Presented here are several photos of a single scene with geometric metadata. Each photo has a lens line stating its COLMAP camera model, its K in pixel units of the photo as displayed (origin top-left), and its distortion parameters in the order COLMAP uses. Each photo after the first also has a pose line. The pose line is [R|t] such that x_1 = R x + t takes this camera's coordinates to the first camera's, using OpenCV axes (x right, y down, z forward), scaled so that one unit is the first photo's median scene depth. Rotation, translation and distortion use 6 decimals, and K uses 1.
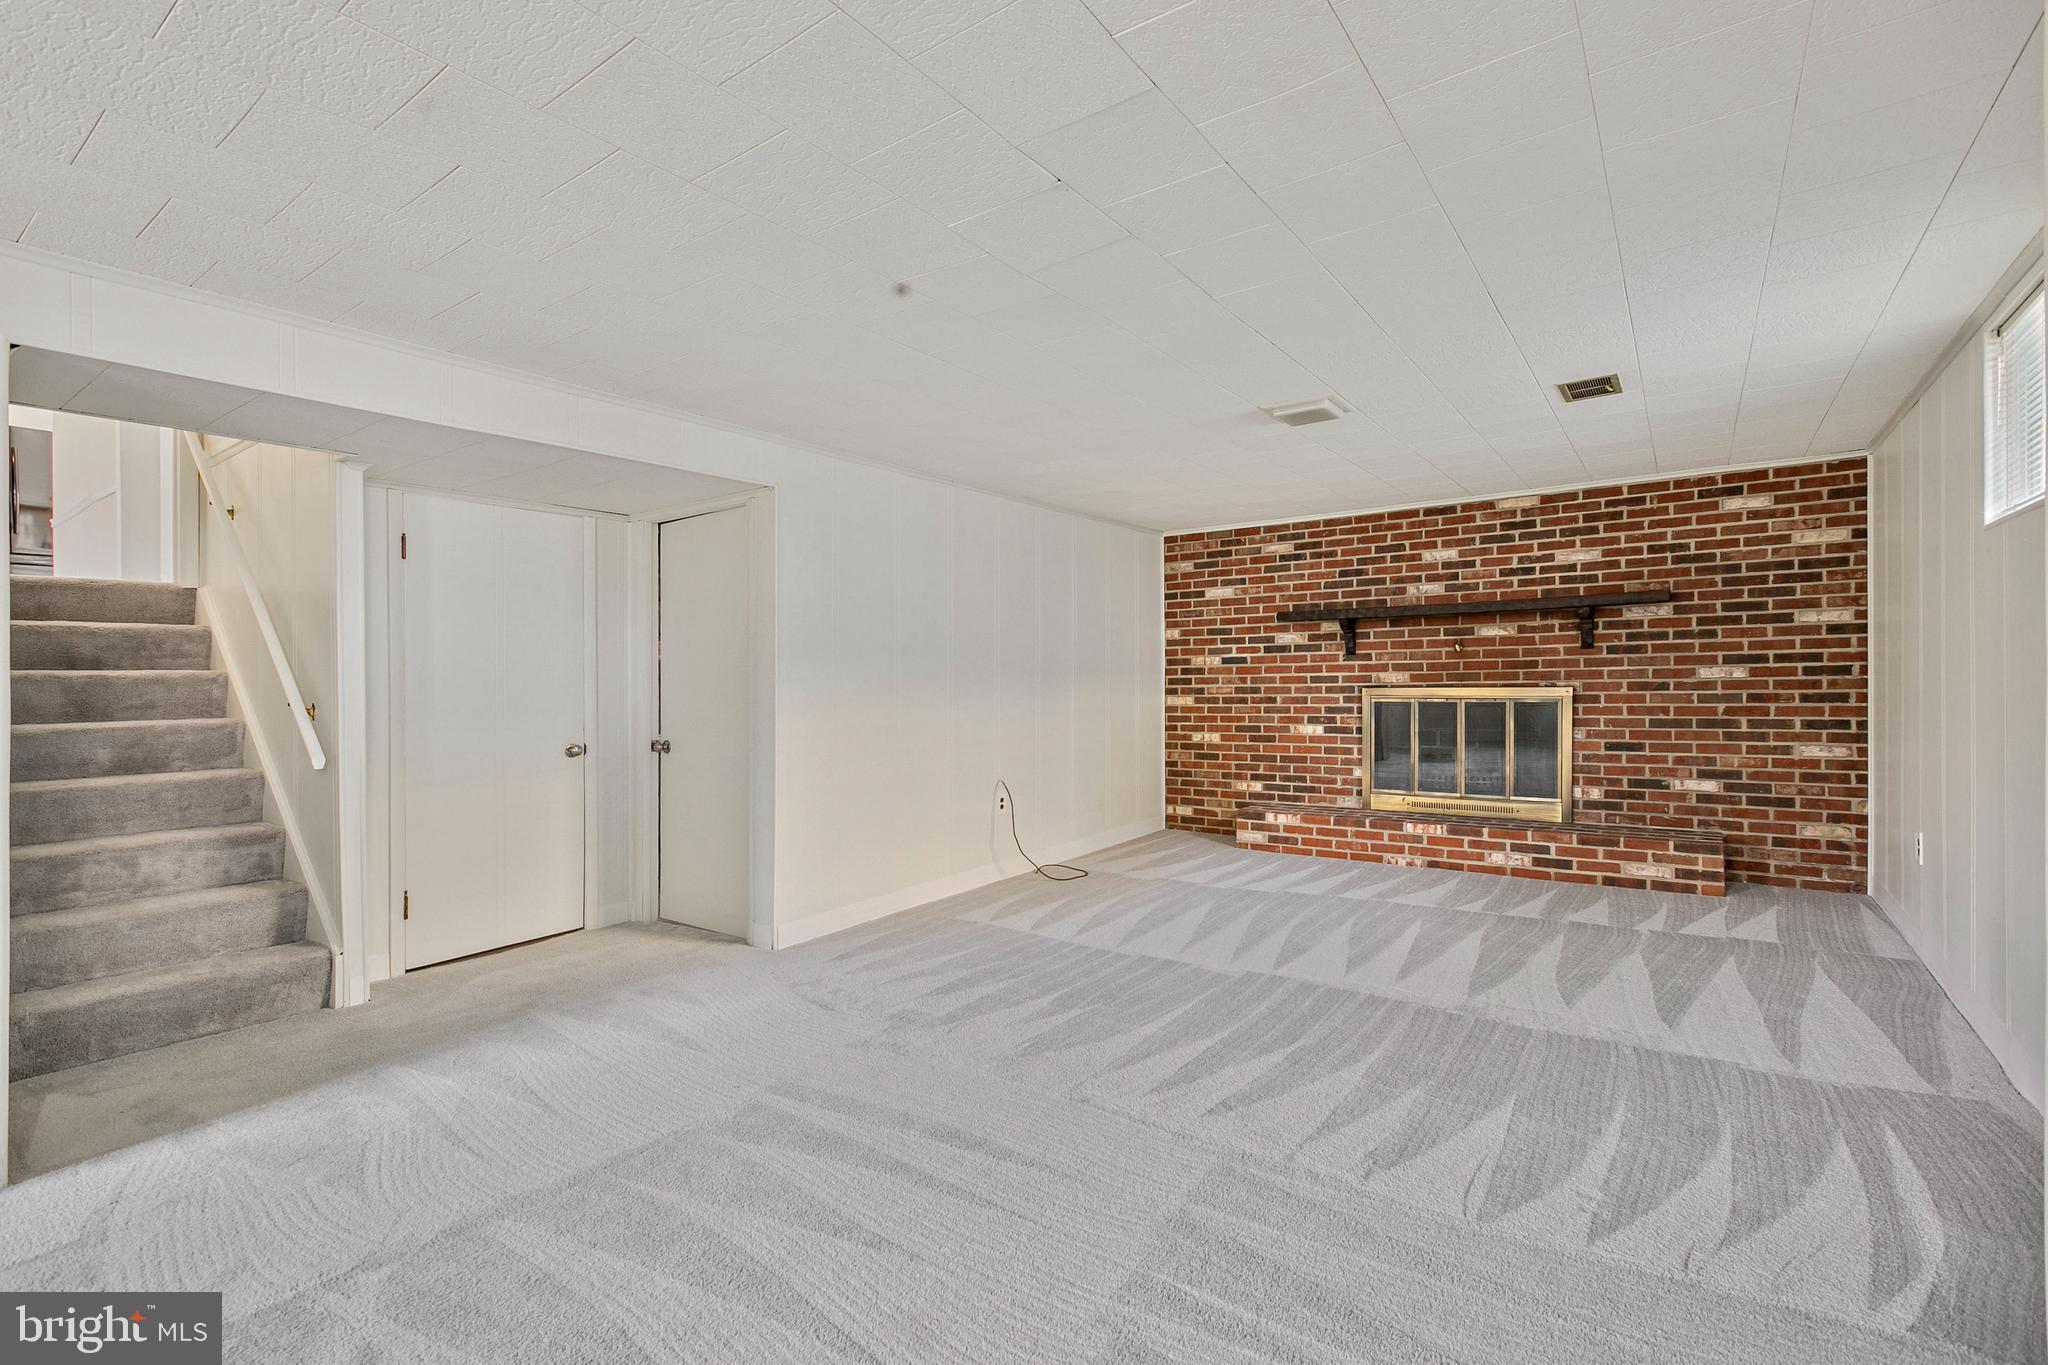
lens RADIAL K [[943.1, 0, 1057.9], [0, 943.1, 680.1], [0, 0, 1]] dist [-0.000136, -0.002822]
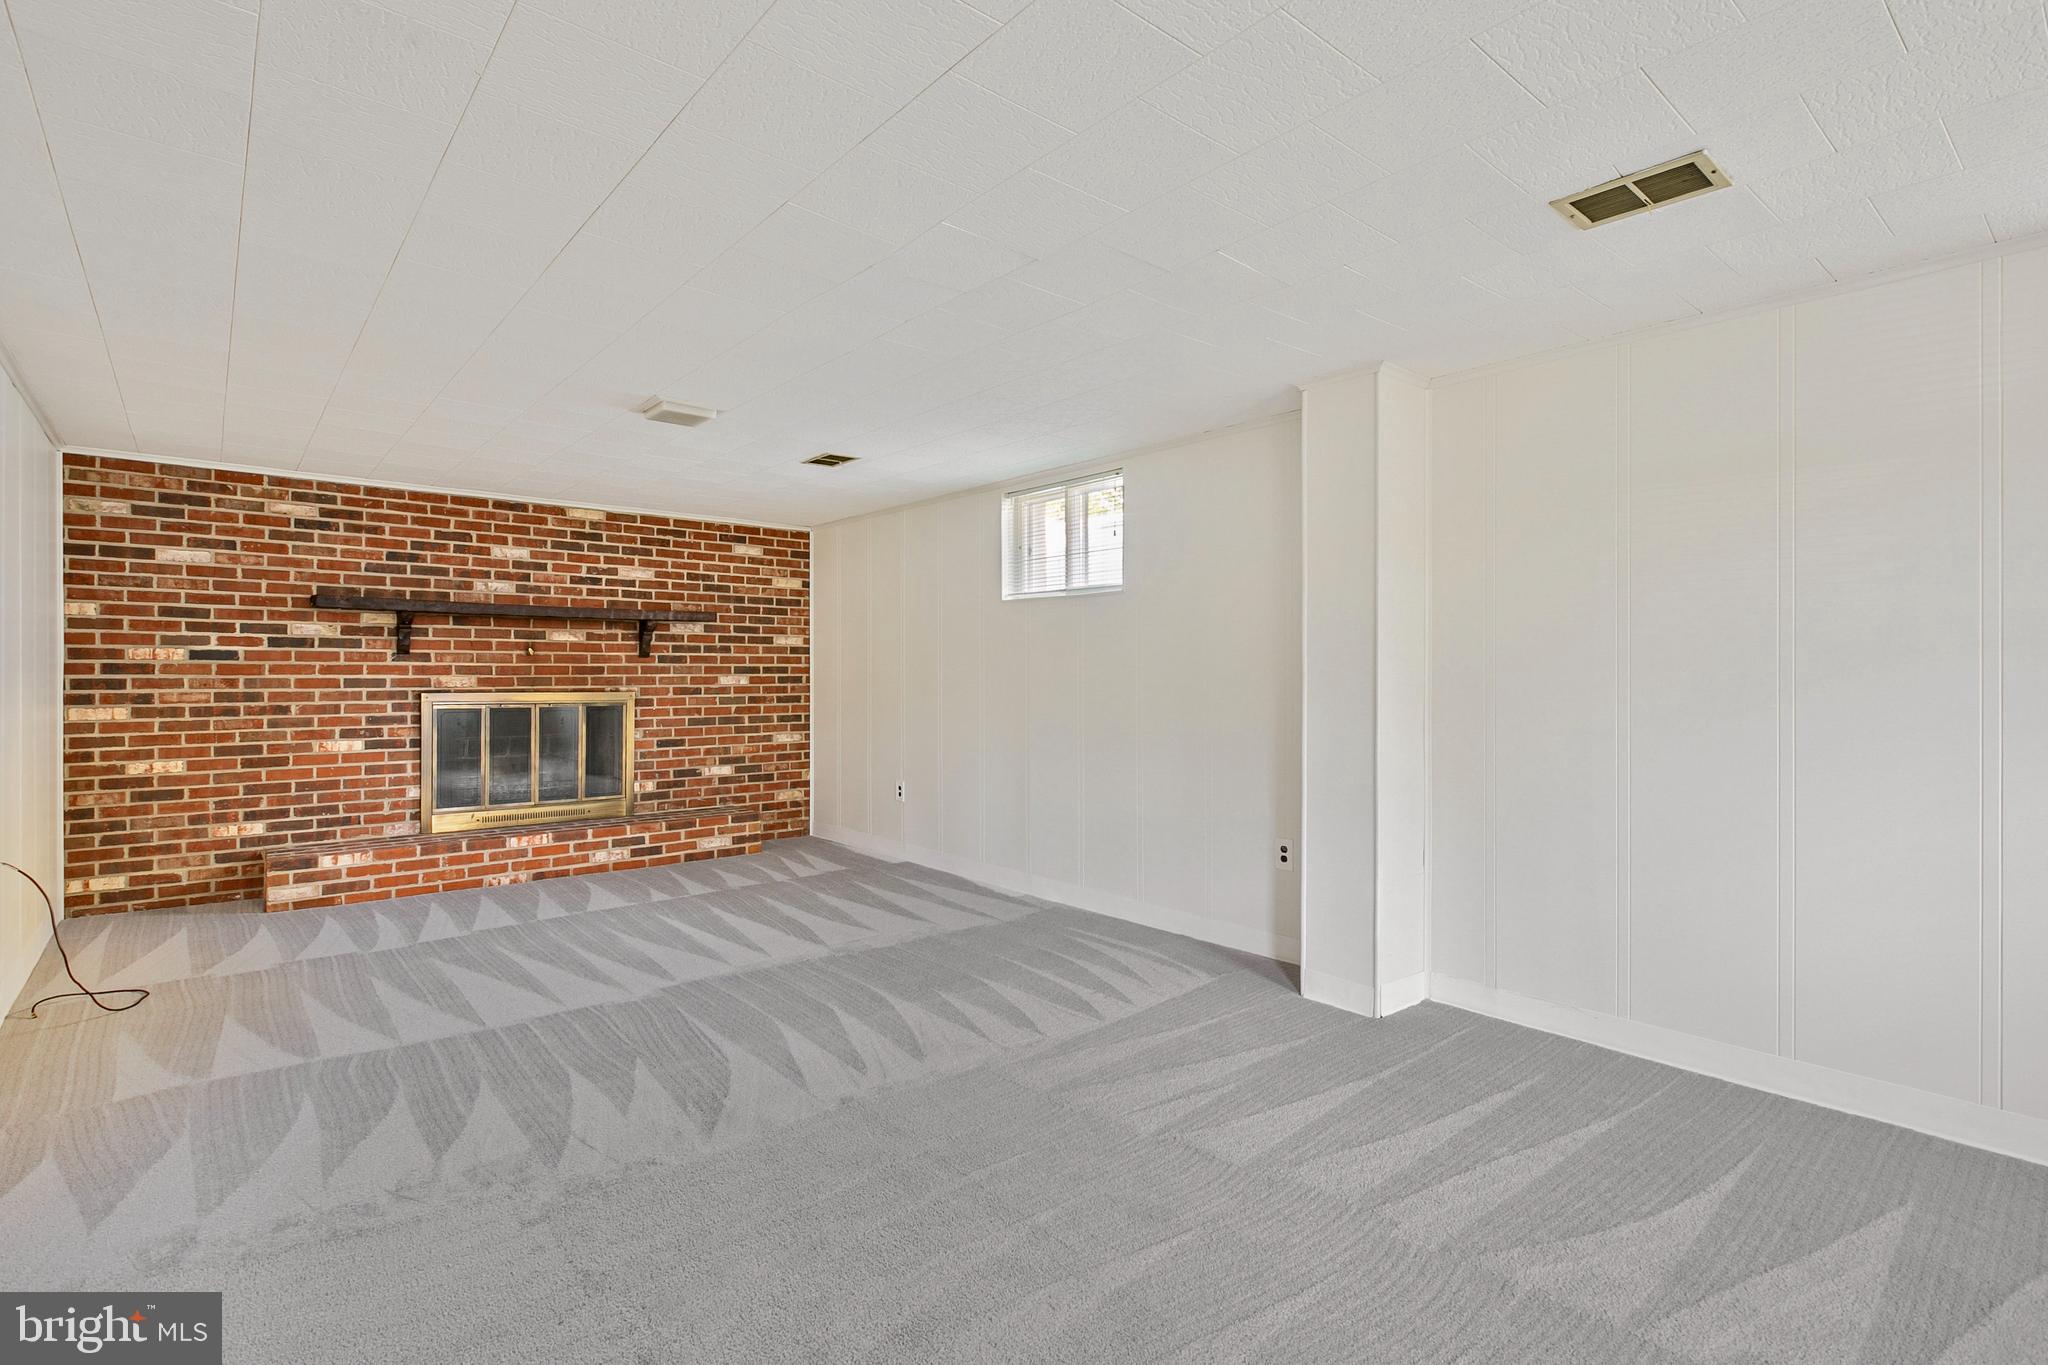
lens RADIAL K [[943.1, 0, 1073.0], [0, 943.1, 686.1], [0, 0, 1]] dist [-0.000136, -0.002822]
pose [[0.230688, 0.006024, 0.973009, -0.410884], [-0.002979, 0.999981, -0.005484, 0.005211], [-0.973023, -0.001634, 0.230701, 0.247530]]
